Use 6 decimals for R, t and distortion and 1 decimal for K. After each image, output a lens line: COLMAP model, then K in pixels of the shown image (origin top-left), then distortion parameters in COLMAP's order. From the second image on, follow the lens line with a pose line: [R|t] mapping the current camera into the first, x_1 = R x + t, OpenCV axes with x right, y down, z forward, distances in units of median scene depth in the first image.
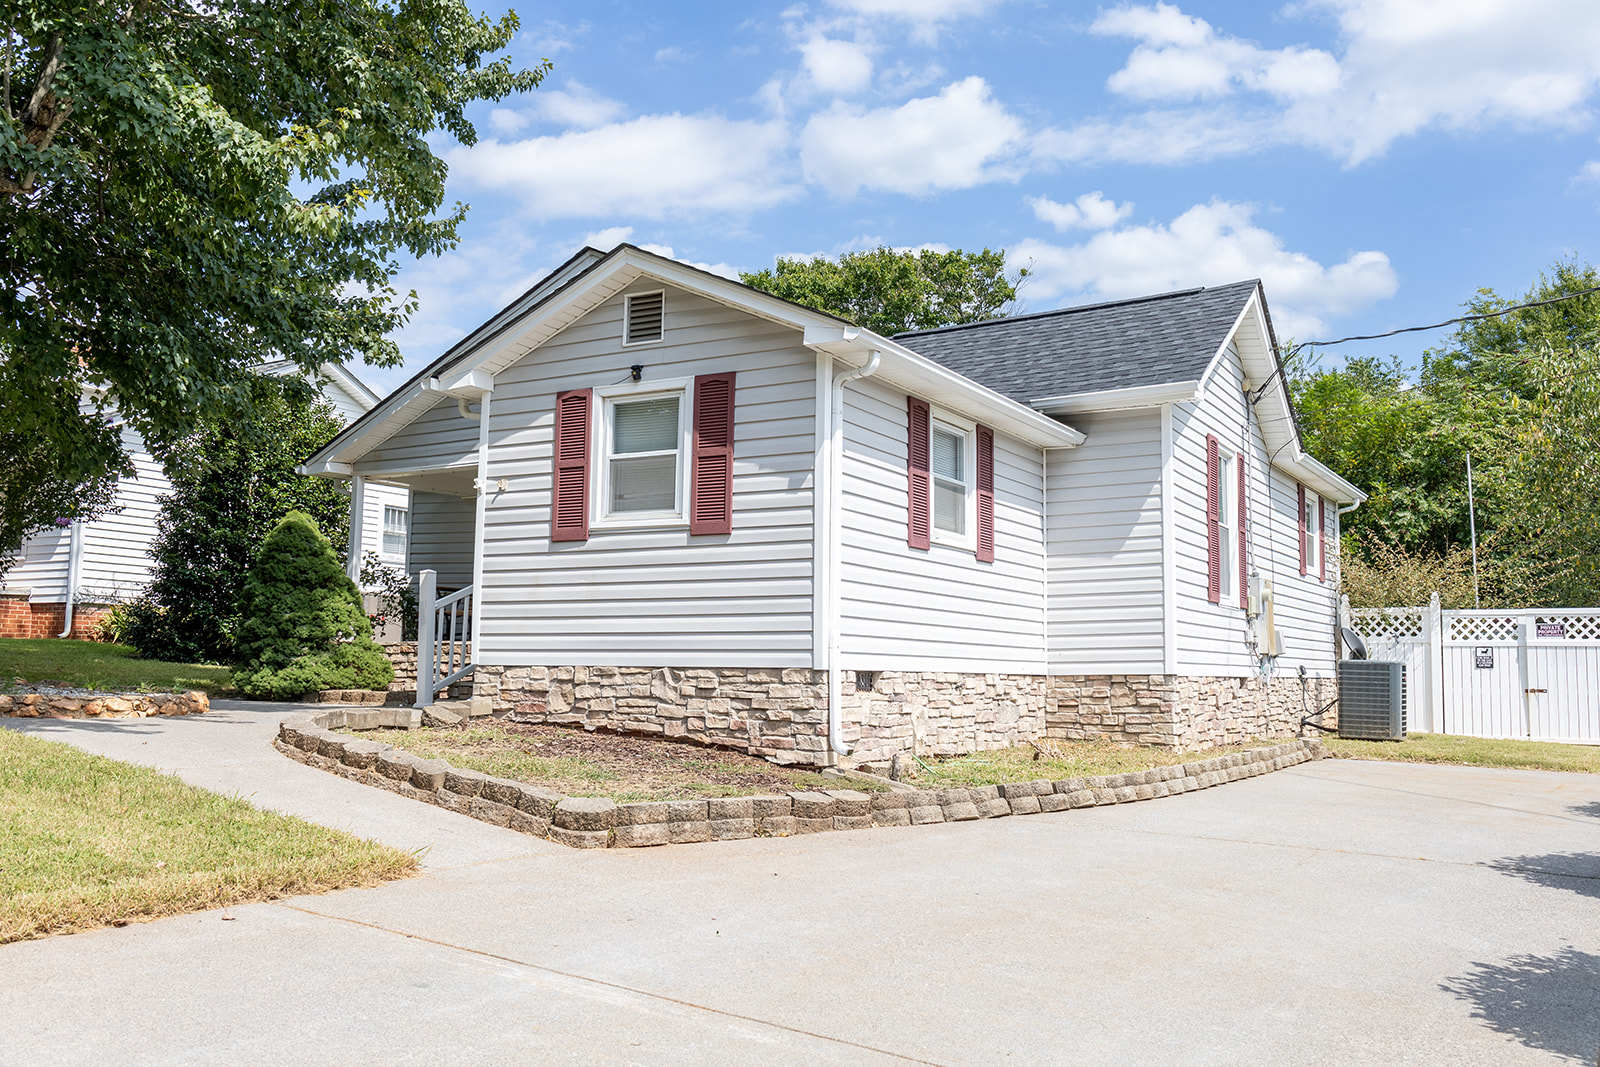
lens RADIAL K [[1435.4, 0, 800.0], [0, 1435.4, 533.5], [0, 0, 1]] dist [0.004830, 0.013906]
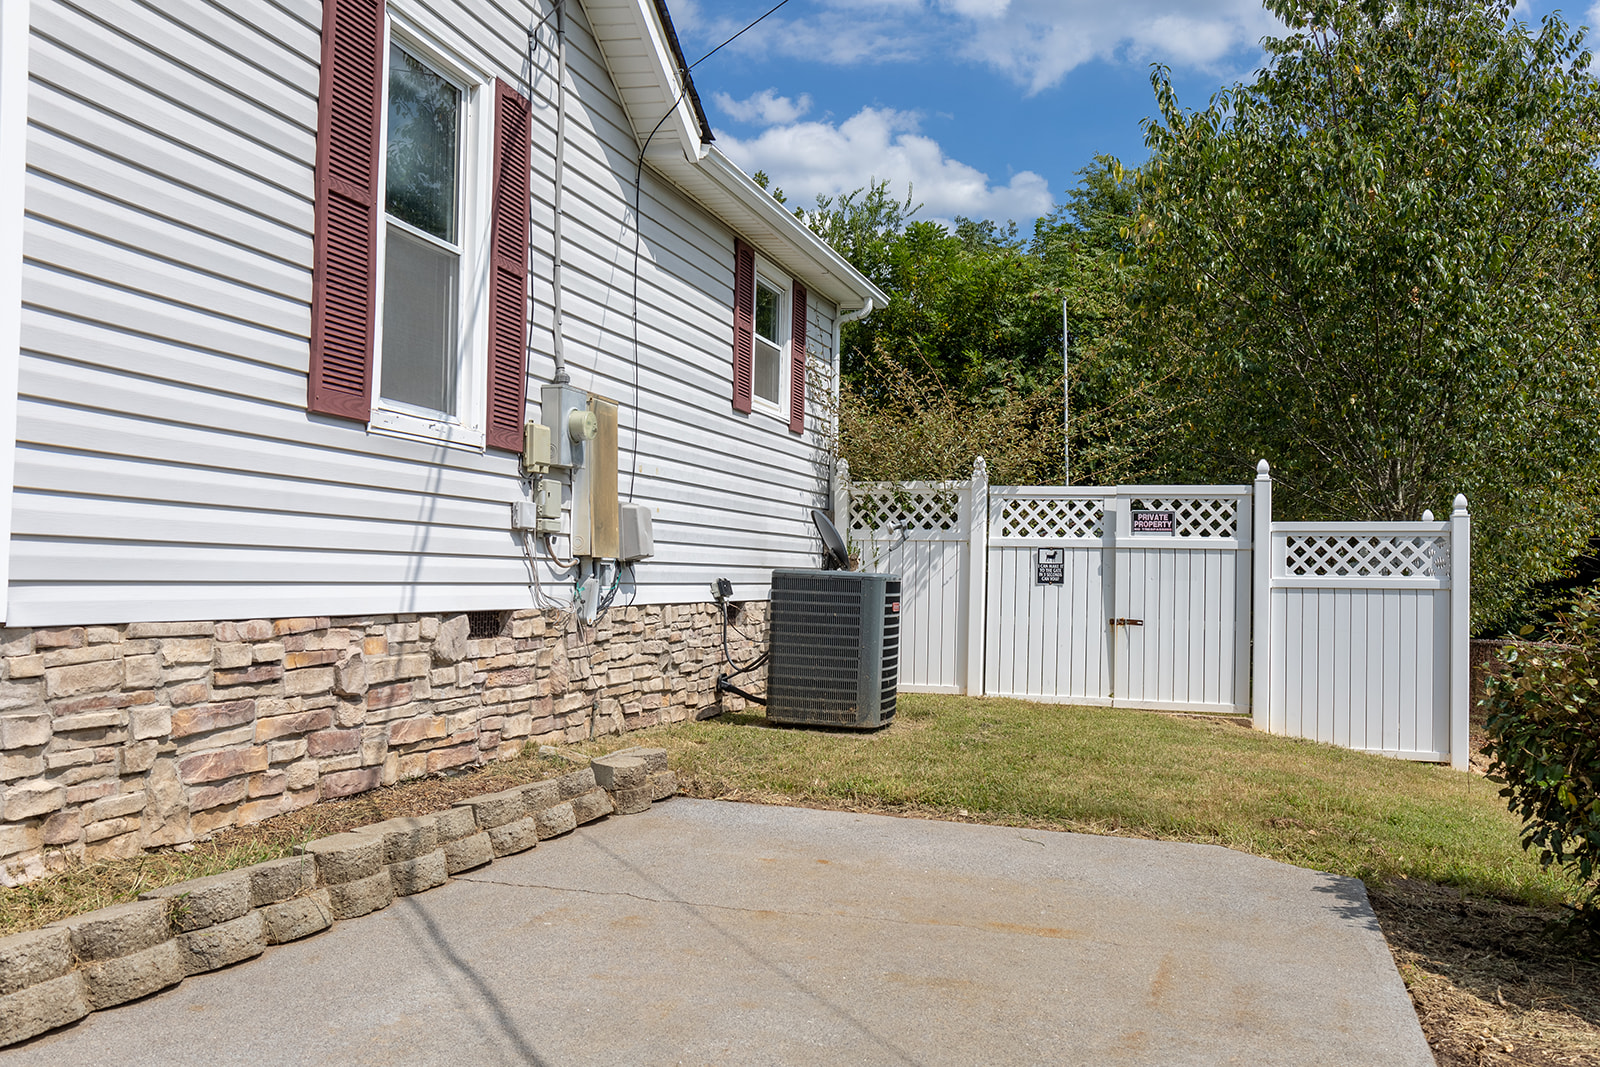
lens RADIAL K [[1435.4, 0, 800.0], [0, 1435.4, 533.5], [0, 0, 1]] dist [0.004830, 0.013906]
pose [[0.971096, 0.013948, 0.238283, 0.290609], [-0.030653, 0.997313, 0.066544, 0.045462], [-0.236715, -0.071925, 0.968913, 0.559403]]
